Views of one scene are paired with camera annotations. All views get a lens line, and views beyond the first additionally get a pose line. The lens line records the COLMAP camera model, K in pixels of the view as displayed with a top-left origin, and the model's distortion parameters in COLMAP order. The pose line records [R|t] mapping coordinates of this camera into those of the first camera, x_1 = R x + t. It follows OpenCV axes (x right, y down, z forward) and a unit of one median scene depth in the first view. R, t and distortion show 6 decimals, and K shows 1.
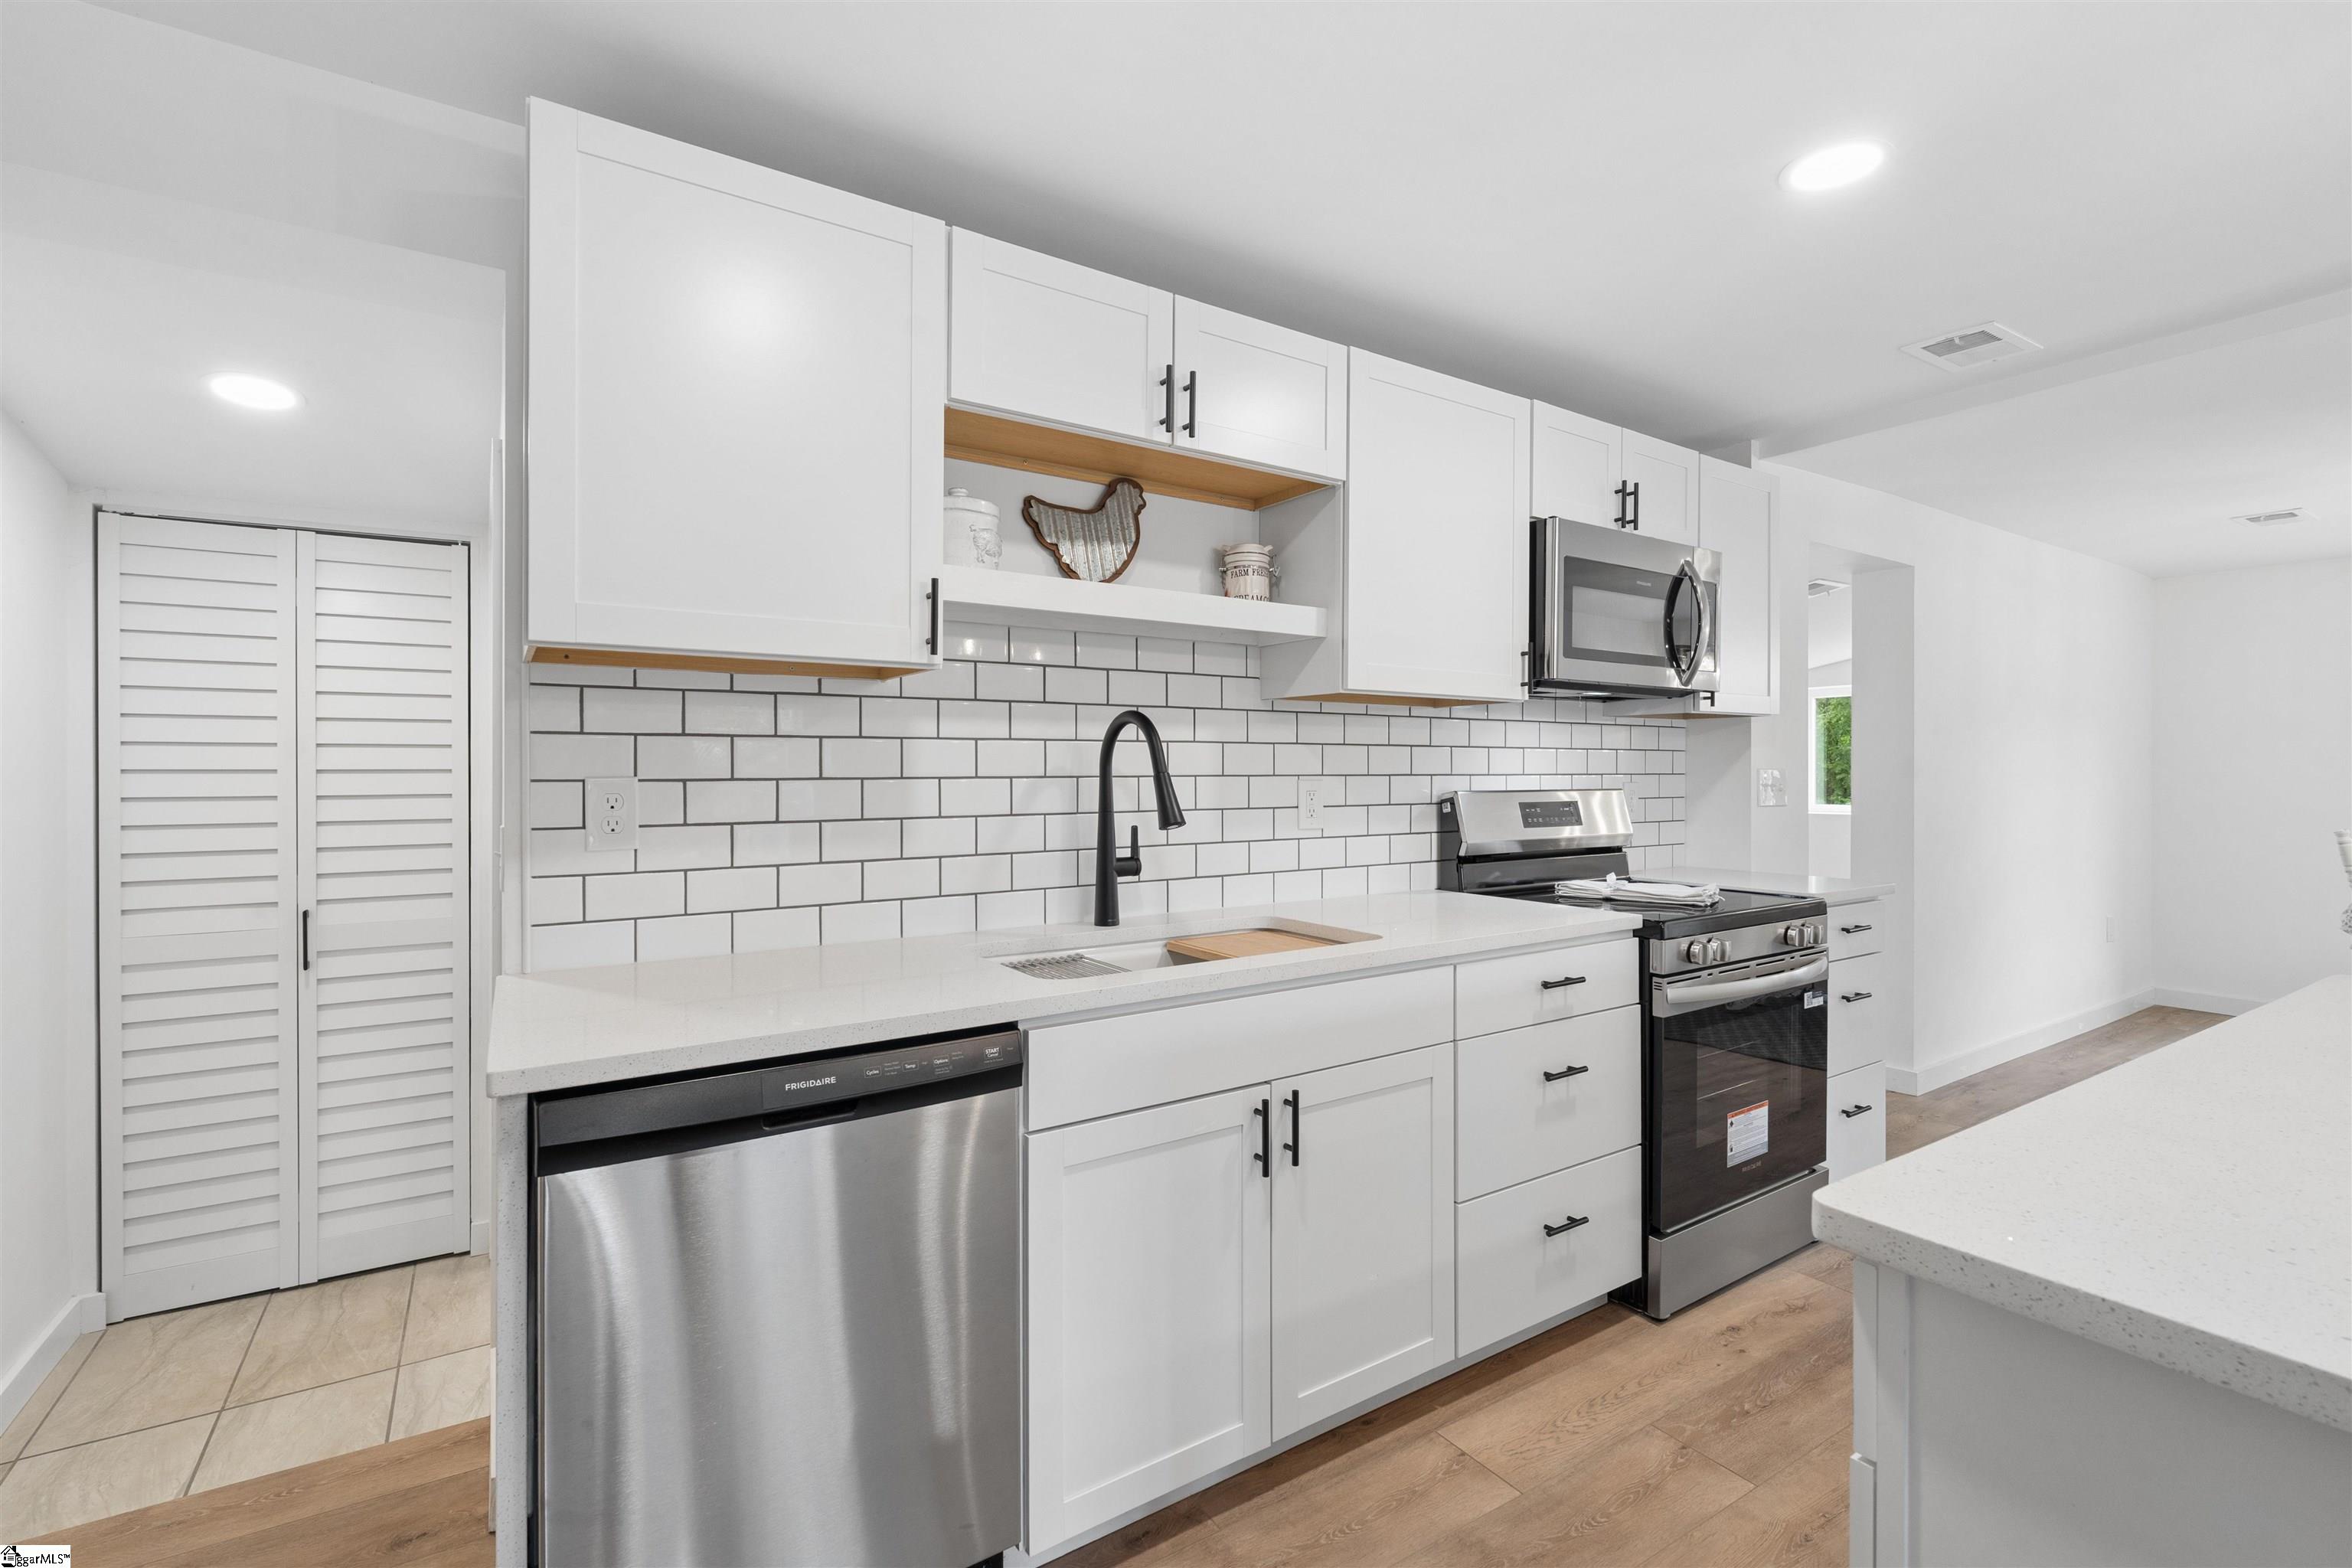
lens RADIAL K [[1030.3, 0, 1170.4], [0, 1030.3, 768.6], [0, 0, 1]] dist [-0.008896, 0.000338]
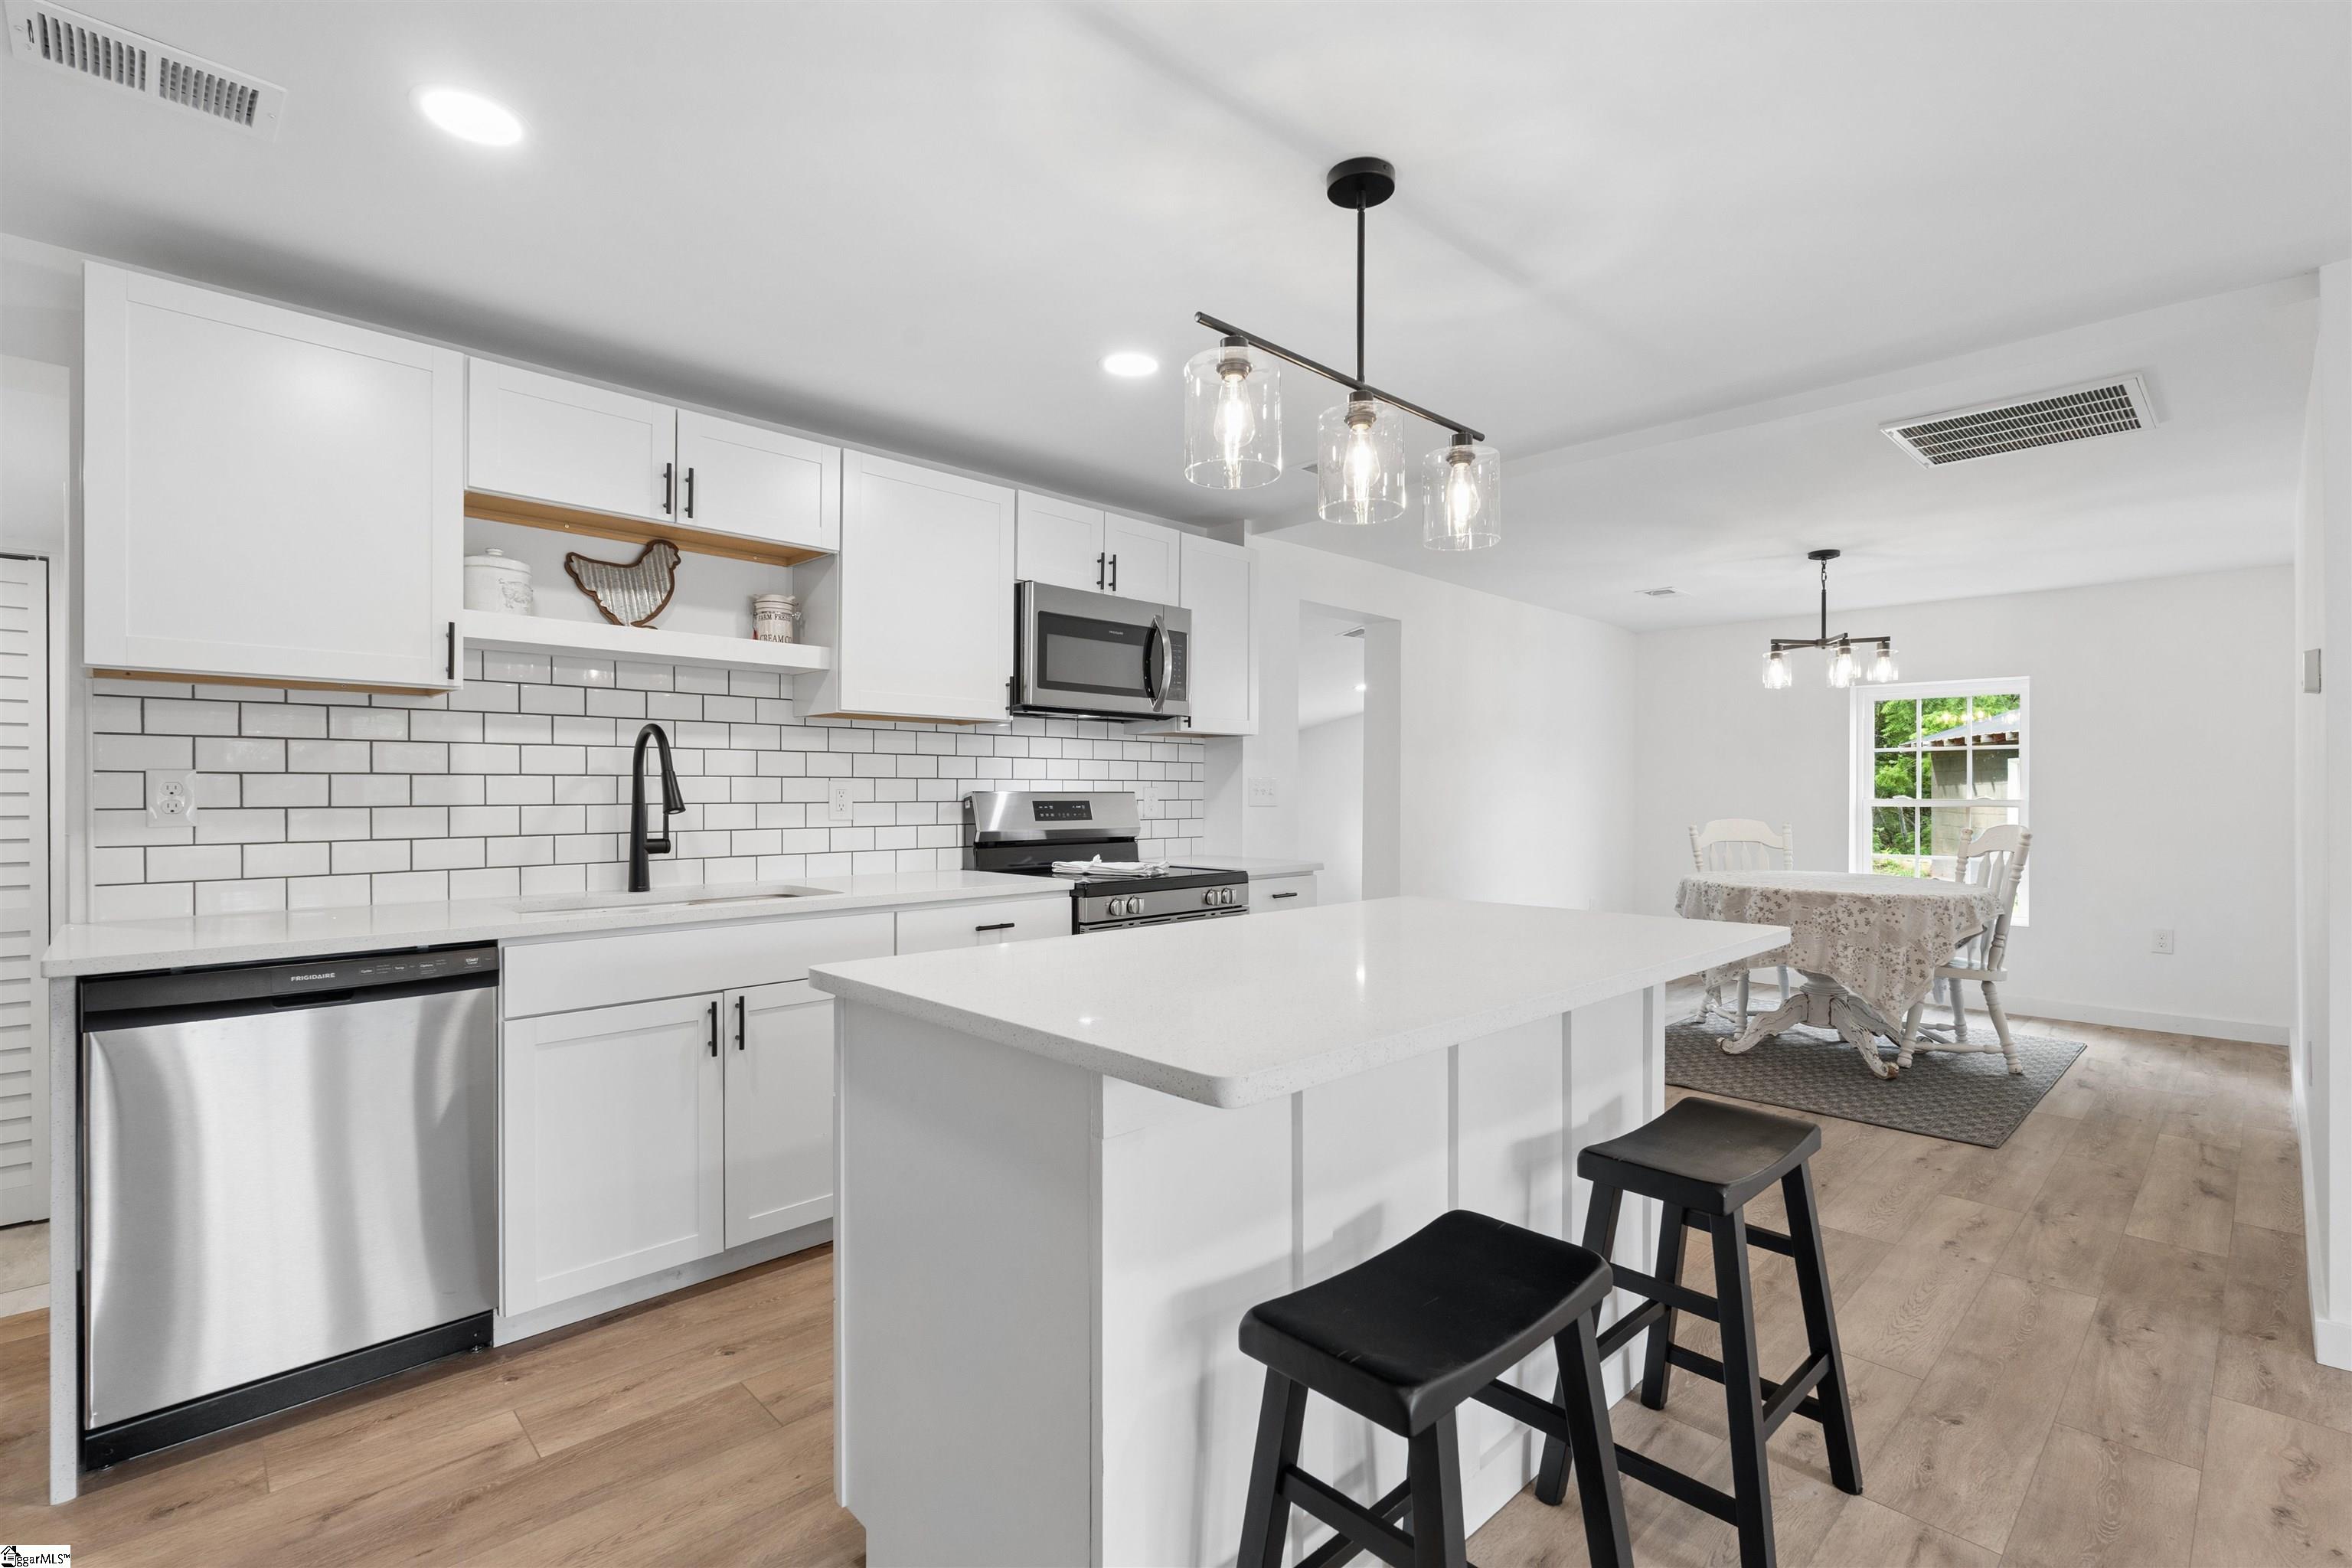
lens RADIAL K [[1062.2, 0, 1177.5], [0, 1062.2, 793.2], [0, 0, 1]] dist [-0.006957, -0.000407]
pose [[0.978088, 0.001912, 0.208184, 0.313066], [-0.002870, 0.999987, 0.004298, 0.022225], [-0.208173, -0.004801, 0.978080, -0.417167]]
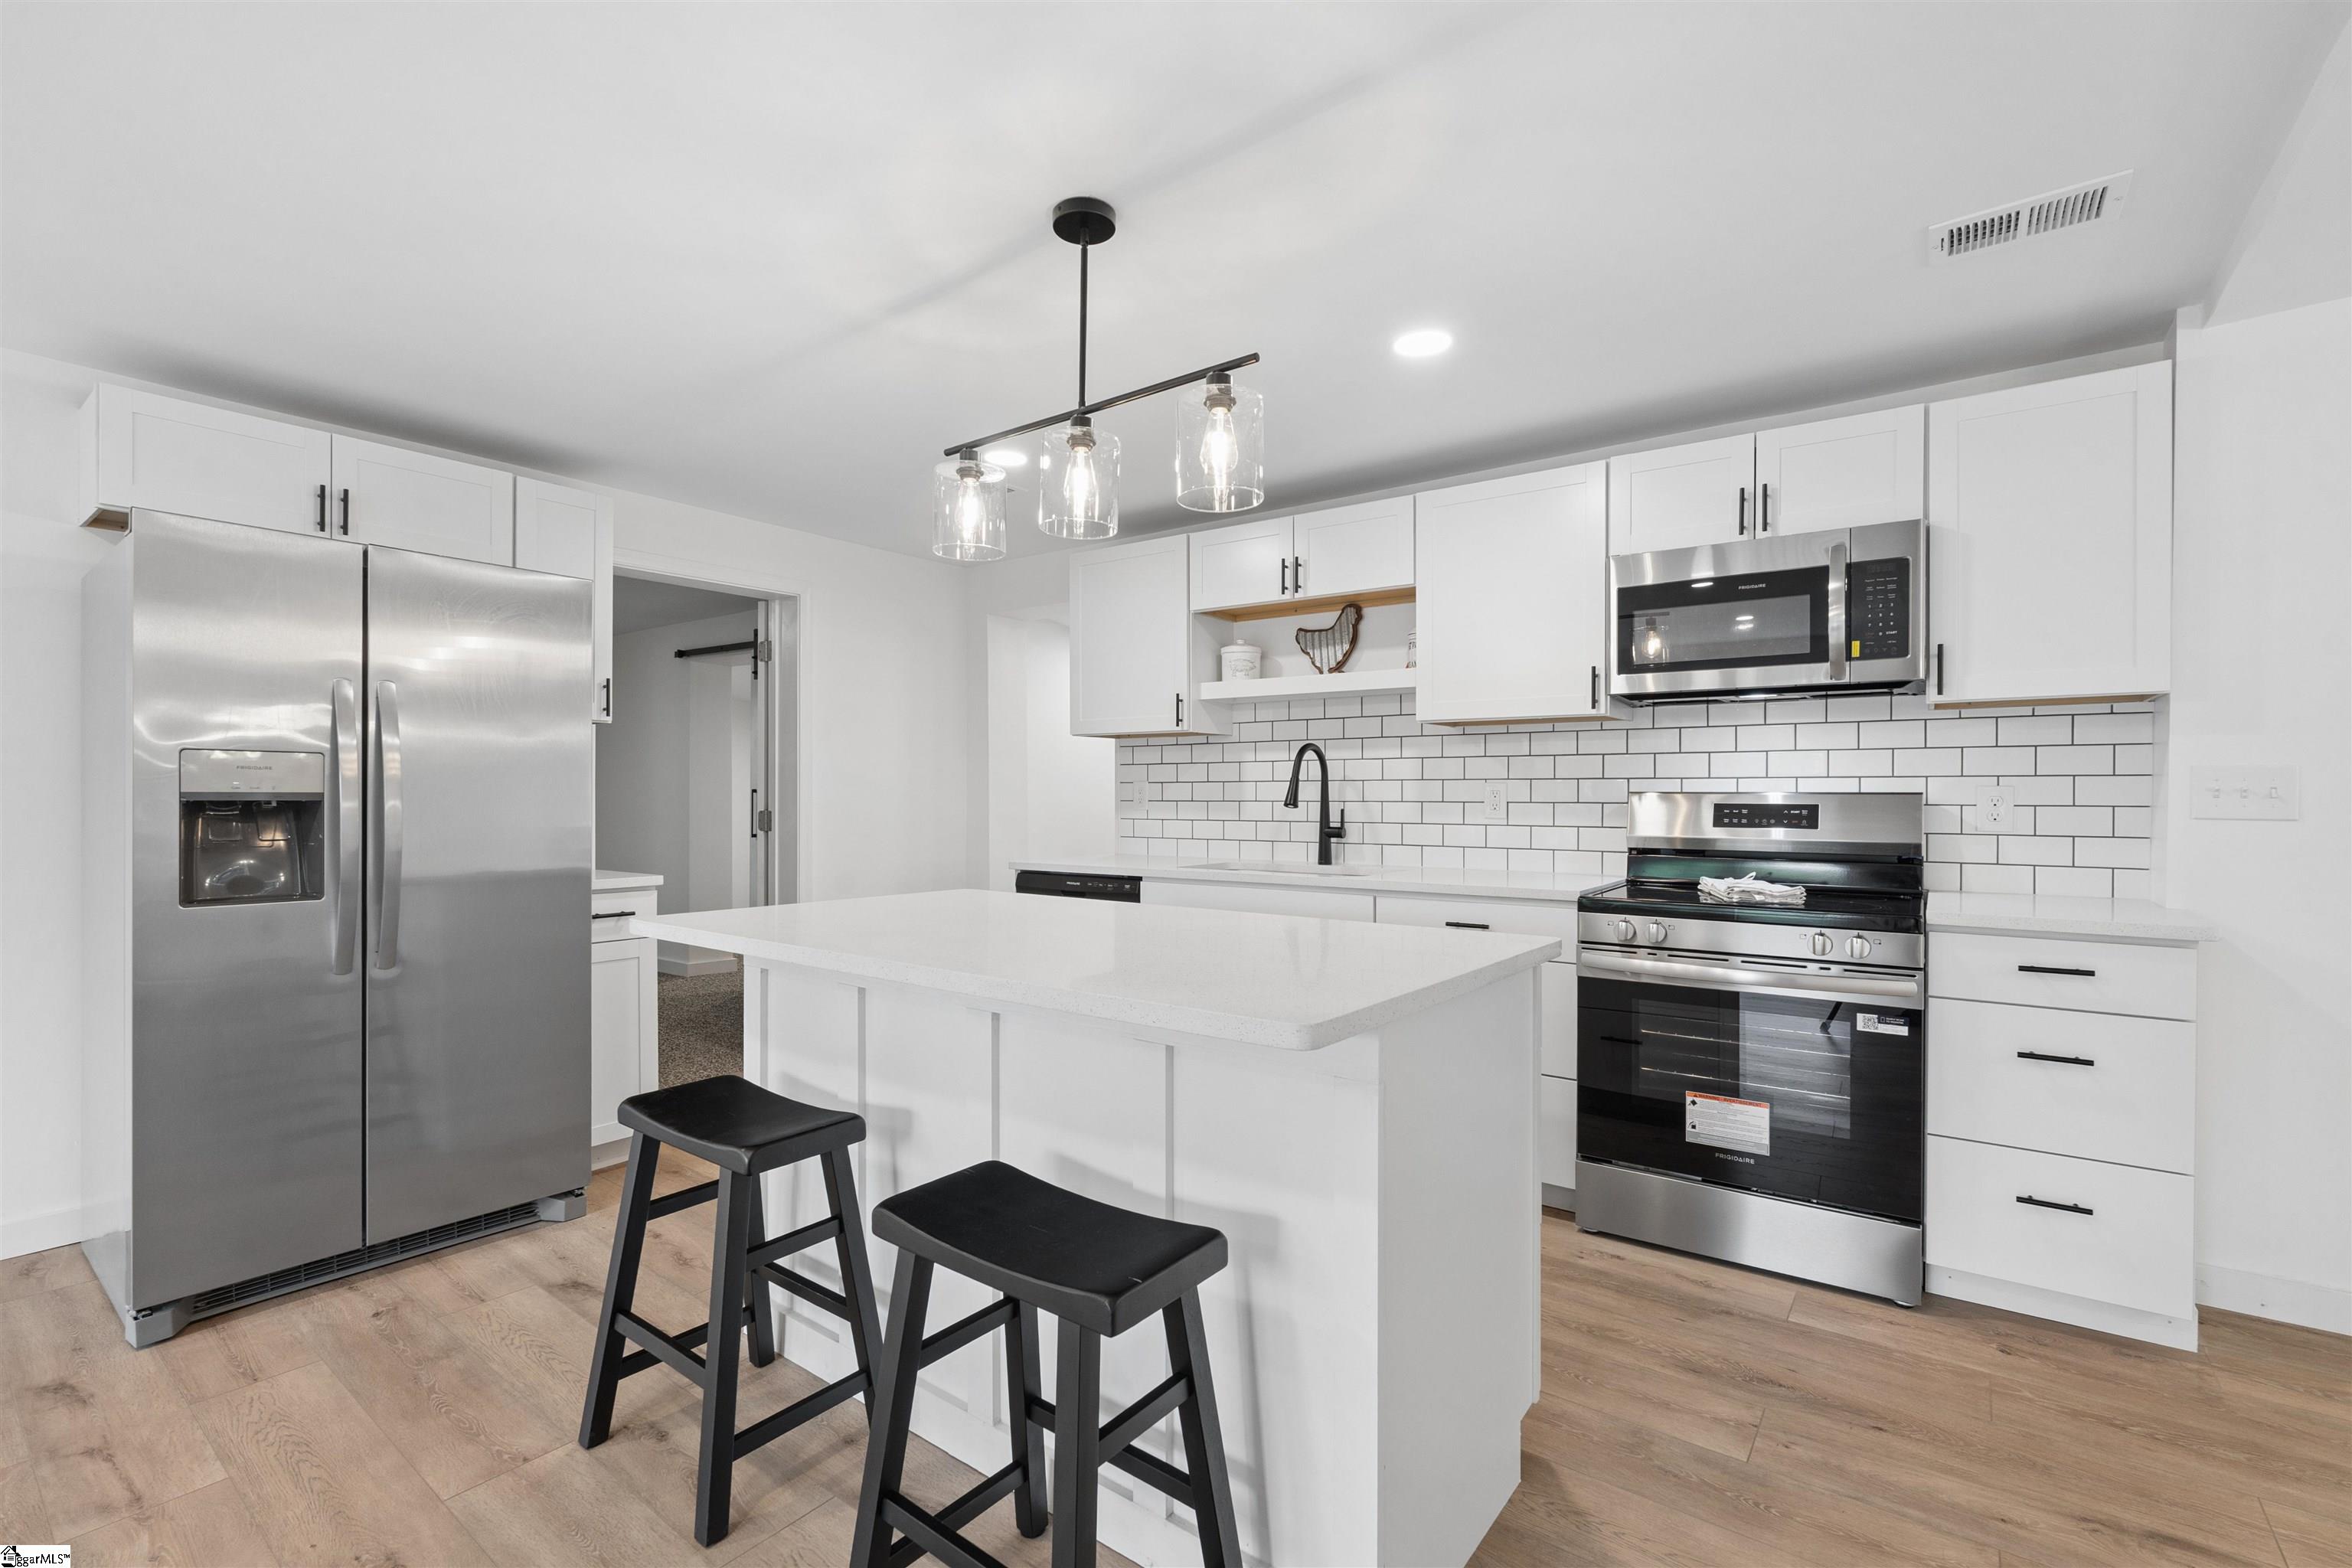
lens RADIAL K [[1029.8, 0, 1181.4], [0, 1029.8, 796.0], [0, 0, 1]] dist [-0.005730, 0.000102]
pose [[0.360730, 0.003838, -0.932662, 1.471038], [0.000620, 0.999990, 0.004355, 0.026281], [0.932670, -0.002150, 0.360724, 0.134211]]
